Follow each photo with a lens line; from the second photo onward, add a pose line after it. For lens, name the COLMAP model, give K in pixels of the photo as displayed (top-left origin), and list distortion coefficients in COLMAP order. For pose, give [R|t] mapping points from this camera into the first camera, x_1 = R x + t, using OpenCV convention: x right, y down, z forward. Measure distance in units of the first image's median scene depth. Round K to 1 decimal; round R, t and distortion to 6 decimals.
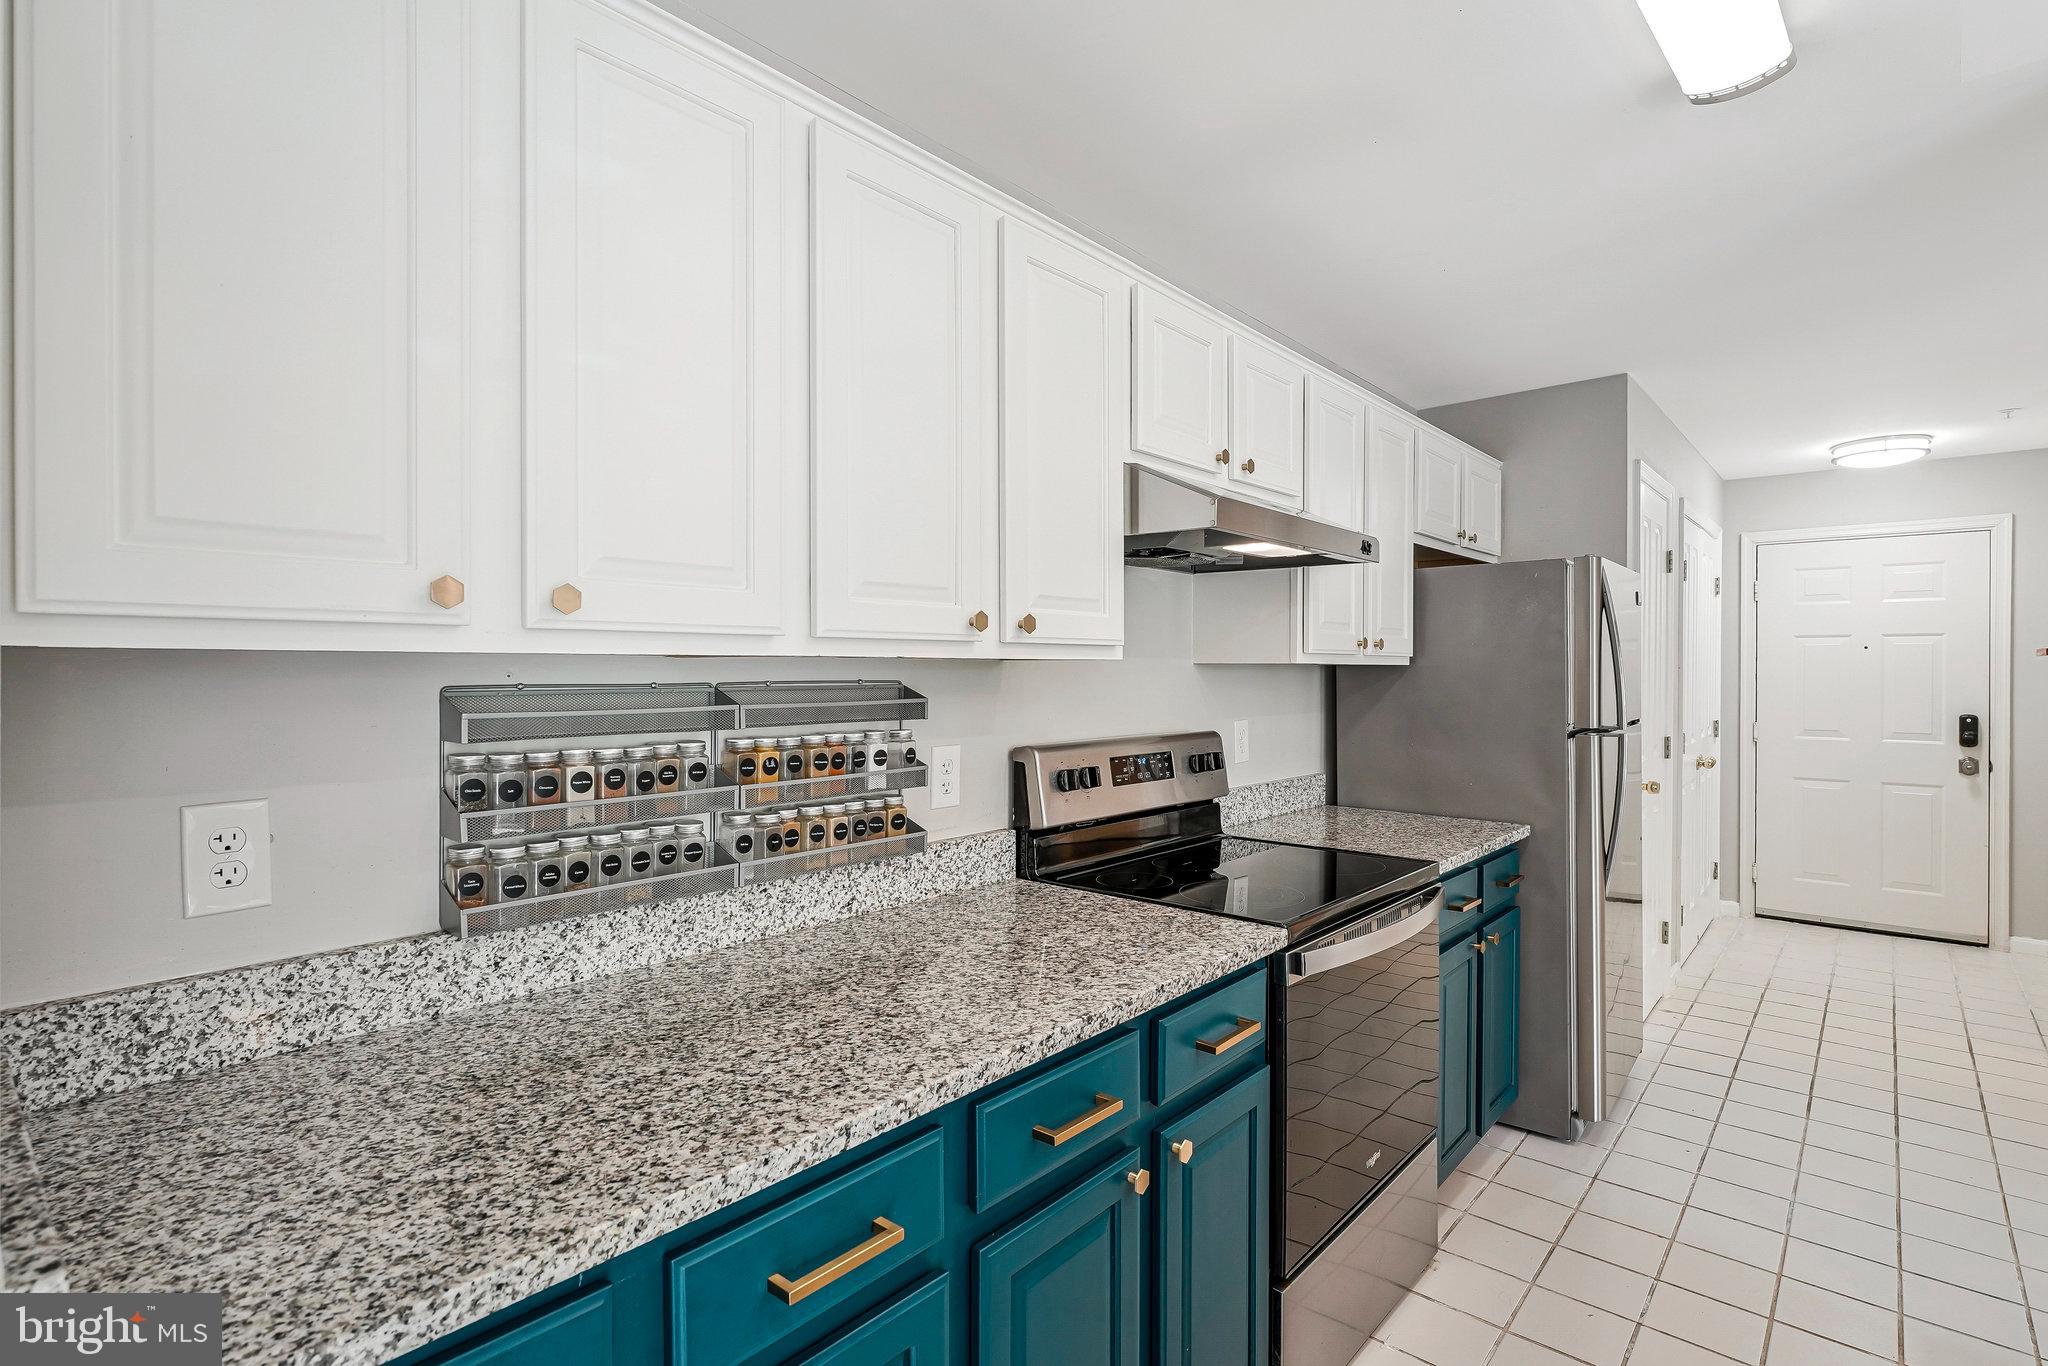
lens RADIAL K [[1001.0, 0, 1024.2], [0, 1001.0, 672.5], [0, 0, 1]] dist [-0.018700, 0.002425]
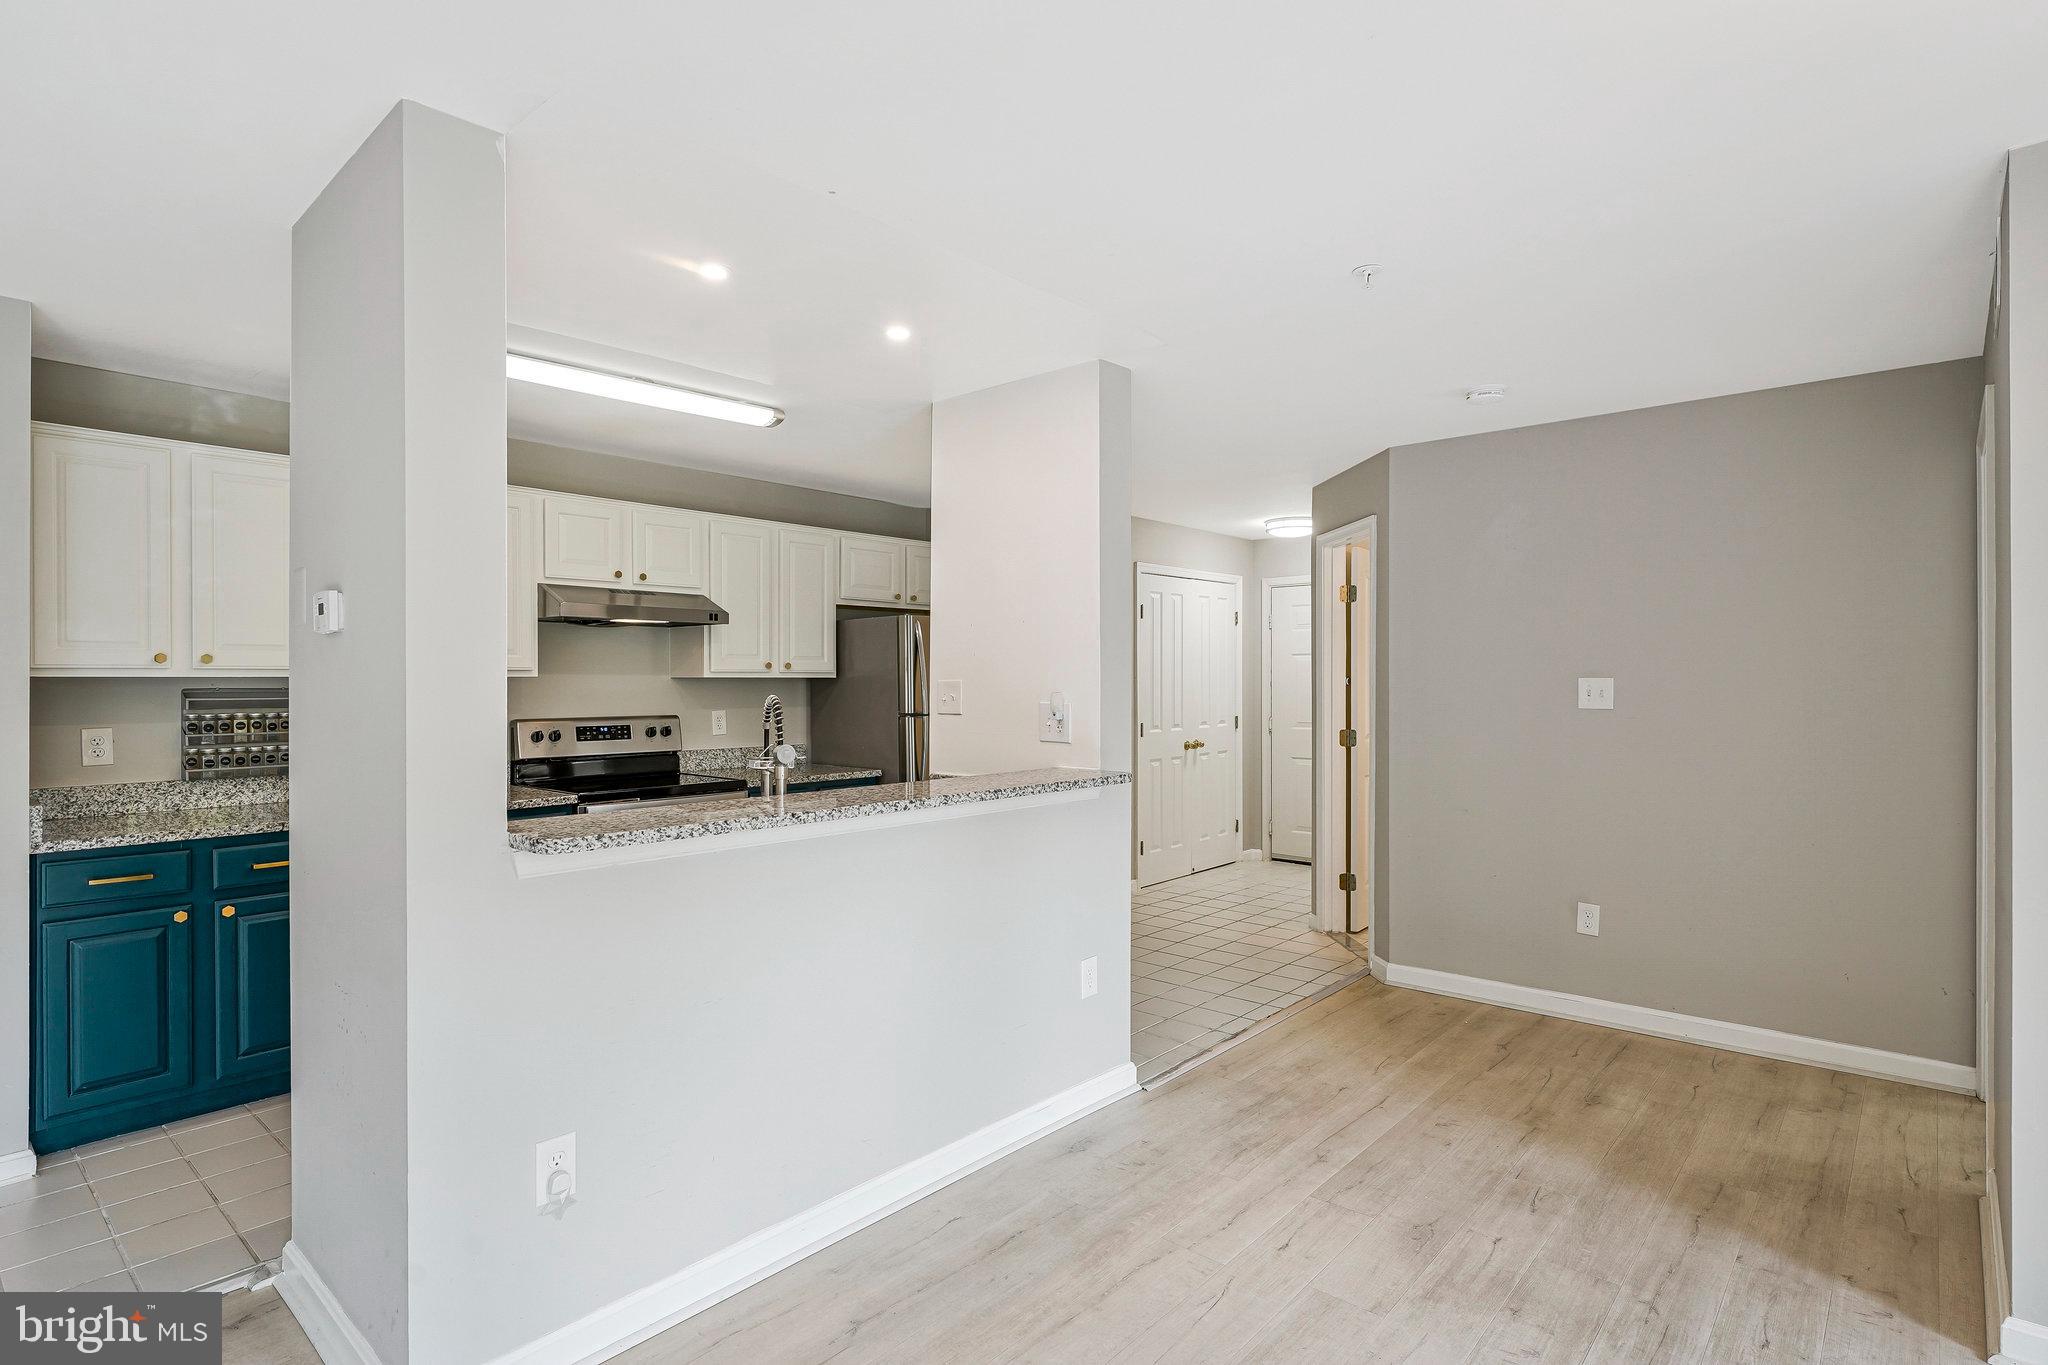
lens RADIAL K [[1001.0, 0, 1008.0], [0, 1001.0, 678.0], [0, 0, 1]] dist [-0.018700, 0.002425]
pose [[0.999569, -0.005480, -0.028830, 1.052905], [0.005310, 0.999968, -0.005965, 0.007319], [0.028862, 0.005809, 0.999567, -0.984180]]
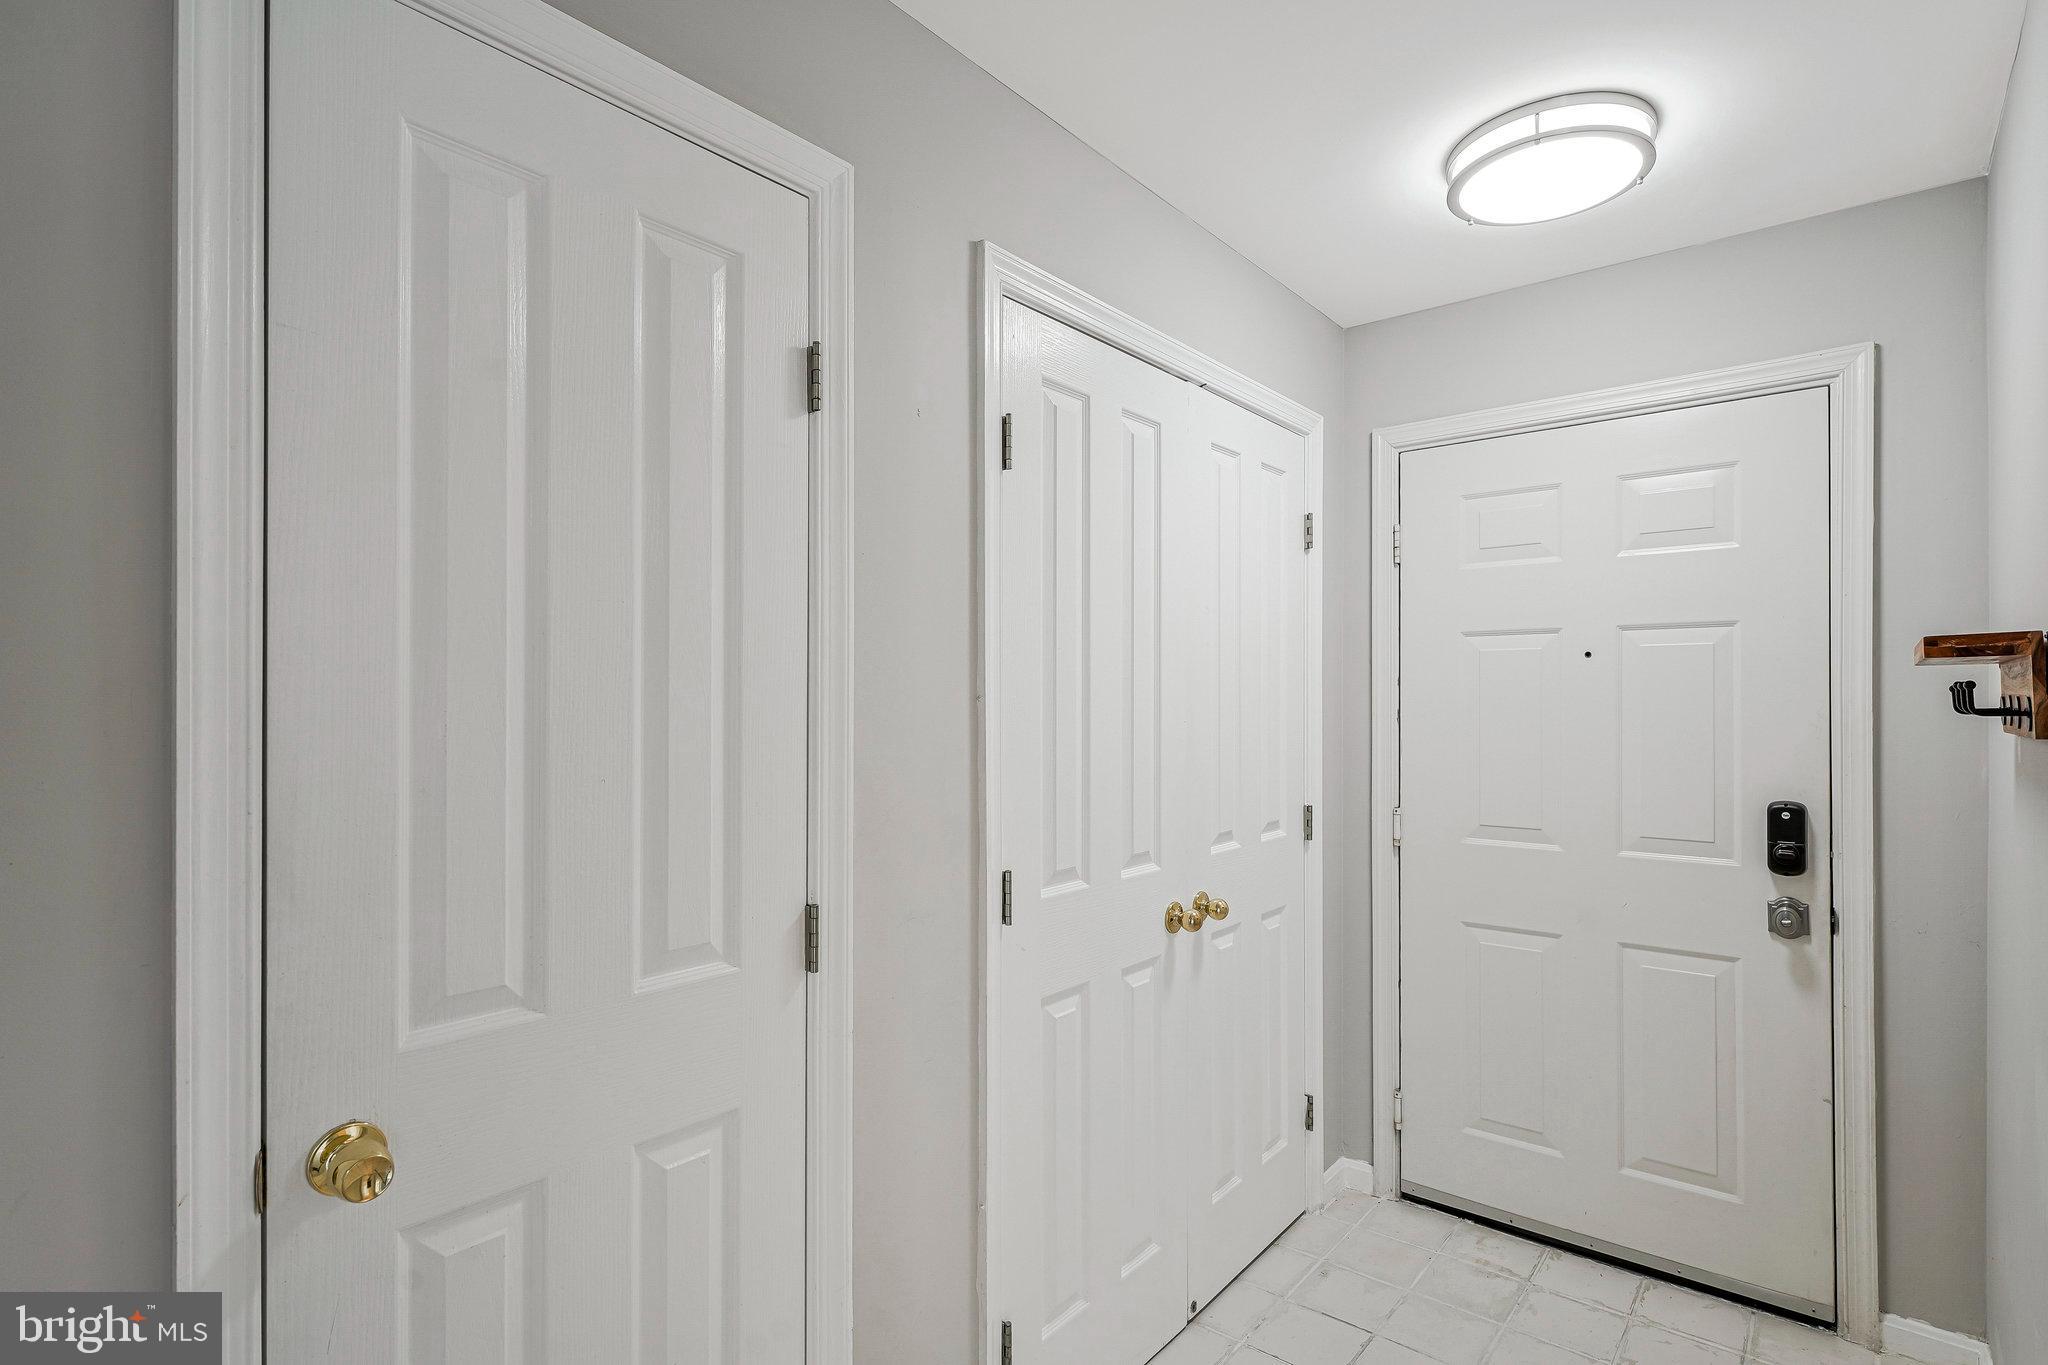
lens RADIAL K [[1001.0, 0, 1046.1], [0, 1001.0, 692.6], [0, 0, 1]] dist [-0.018700, 0.002425]
pose [[0.999346, -0.005713, 0.035719, 1.376440], [0.006050, 0.999938, -0.009337, -0.008923], [-0.035663, 0.009547, 0.999318, 1.279381]]
